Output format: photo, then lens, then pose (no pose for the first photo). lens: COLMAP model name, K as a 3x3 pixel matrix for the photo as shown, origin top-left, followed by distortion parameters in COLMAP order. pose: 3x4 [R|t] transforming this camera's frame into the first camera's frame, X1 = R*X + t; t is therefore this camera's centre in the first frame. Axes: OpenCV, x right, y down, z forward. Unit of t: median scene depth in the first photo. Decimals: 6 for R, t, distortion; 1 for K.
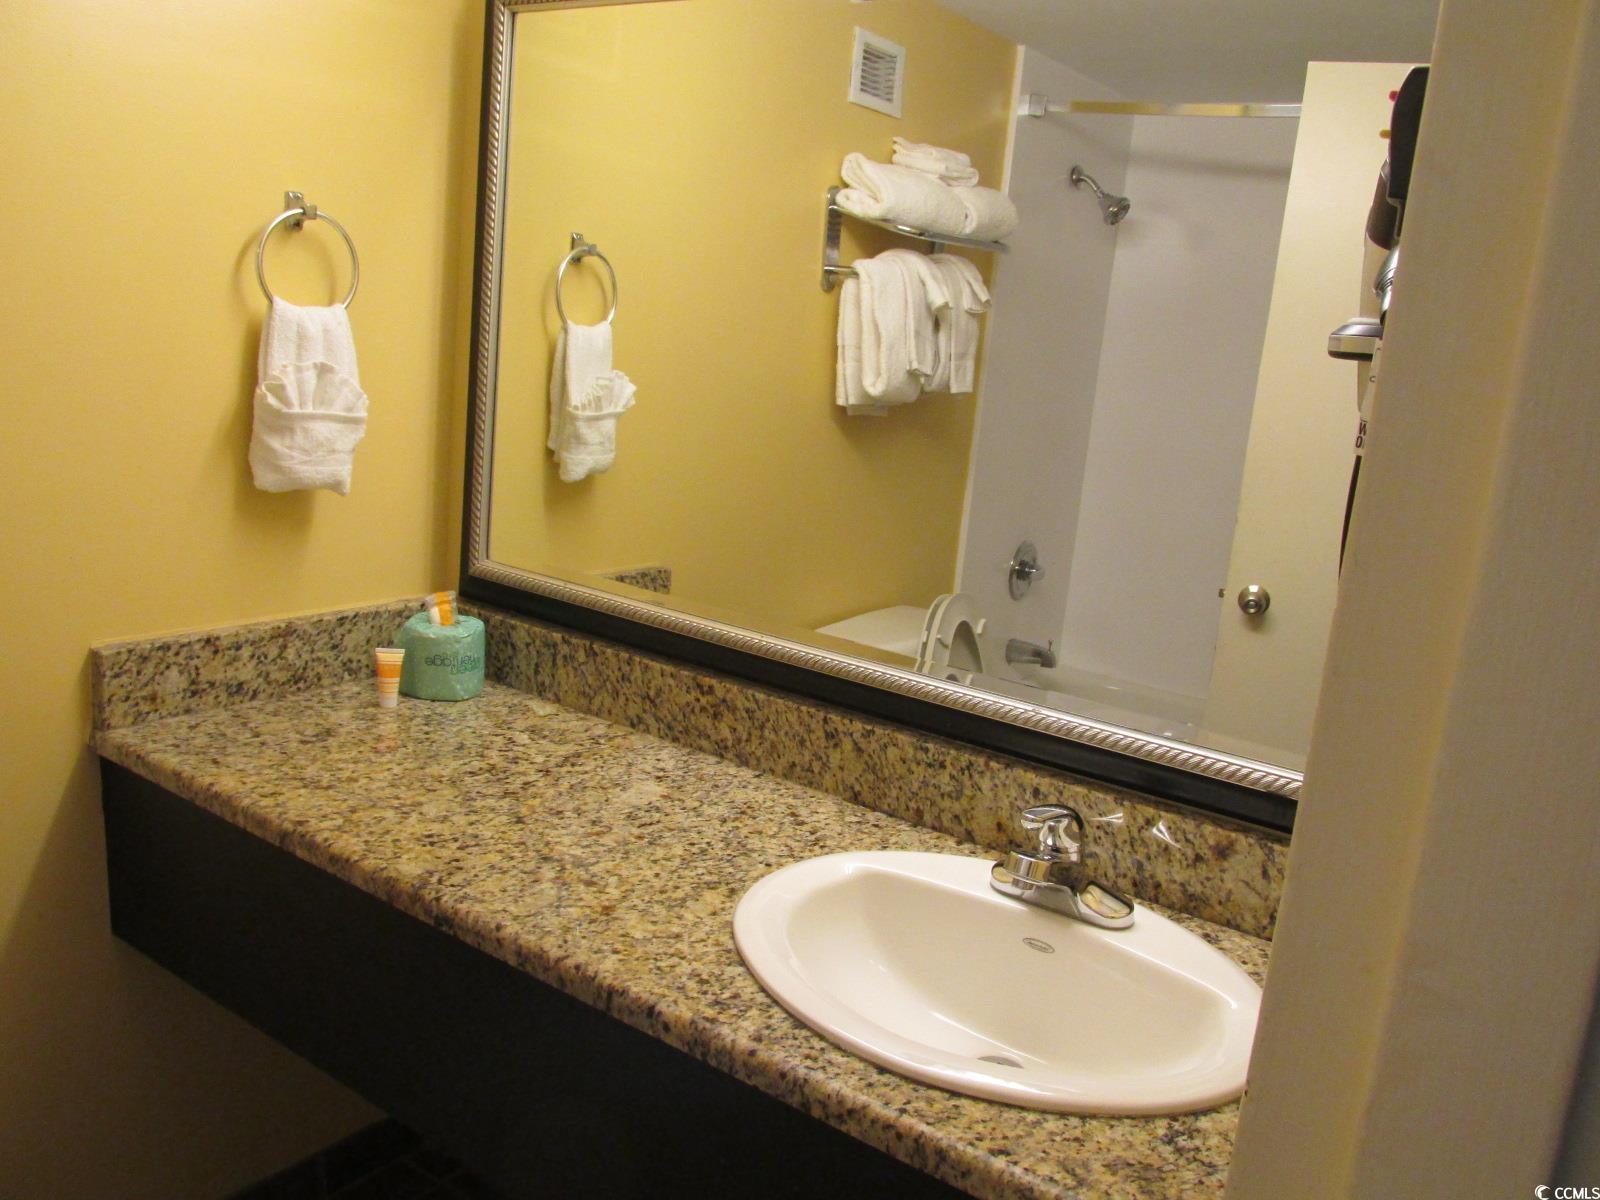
lens RADIAL K [[1319.8, 0, 803.4], [0, 1319.8, 598.5], [0, 0, 1]] dist [-0.036476, 0.005980]
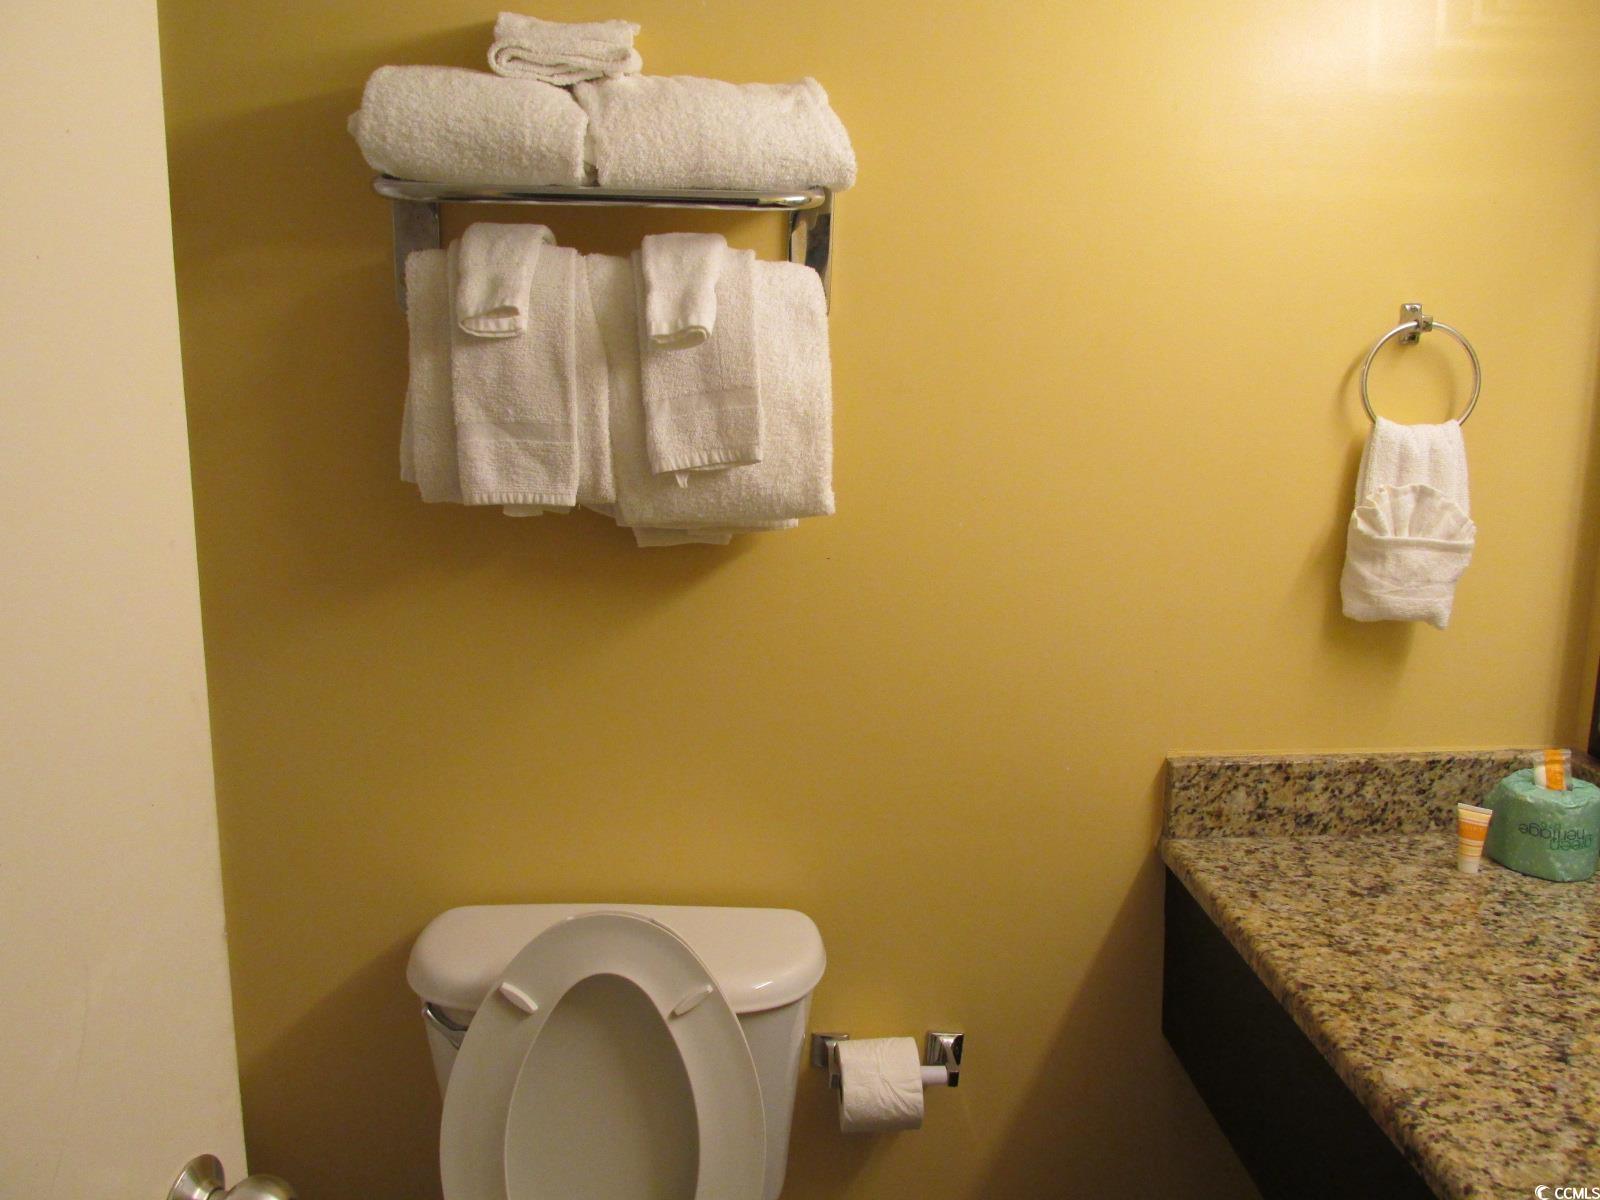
lens RADIAL K [[1319.8, 0, 800.9], [0, 1319.8, 601.5], [0, 0, 1]] dist [-0.036476, 0.005980]
pose [[0.615878, 0.065720, -0.785096, 0.090945], [-0.109949, 0.993933, -0.003049, -0.049098], [0.780132, 0.088198, 0.619367, 0.100817]]
